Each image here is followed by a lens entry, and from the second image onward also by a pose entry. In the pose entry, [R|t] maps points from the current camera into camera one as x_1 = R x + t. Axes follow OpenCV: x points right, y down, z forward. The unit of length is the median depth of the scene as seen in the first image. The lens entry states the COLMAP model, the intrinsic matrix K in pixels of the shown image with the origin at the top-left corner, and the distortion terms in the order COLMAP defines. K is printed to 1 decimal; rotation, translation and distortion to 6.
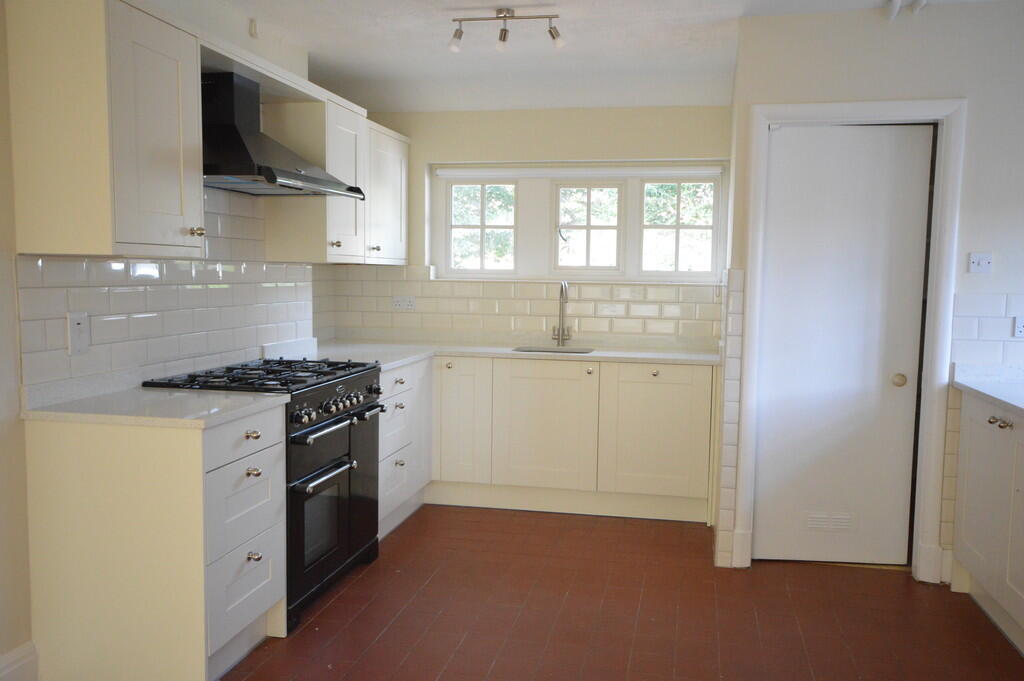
lens RADIAL K [[847.8, 0, 512.0], [0, 847.8, 340.5], [0, 0, 1]] dist [0.047579, -0.001899]
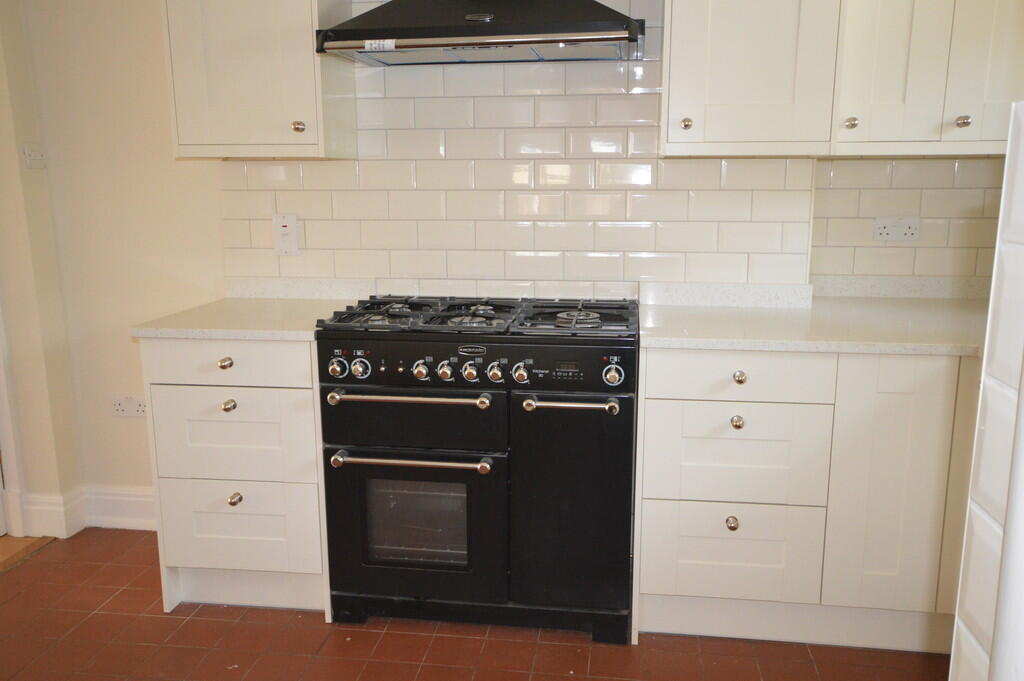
lens RADIAL K [[847.8, 0, 512.0], [0, 847.8, 340.5], [0, 0, 1]] dist [0.047579, -0.001899]
pose [[0.075565, 0.179648, -0.980824, 0.482192], [-0.076894, 0.981758, 0.173894, -0.073149], [0.994172, 0.062280, 0.088000, 1.028501]]
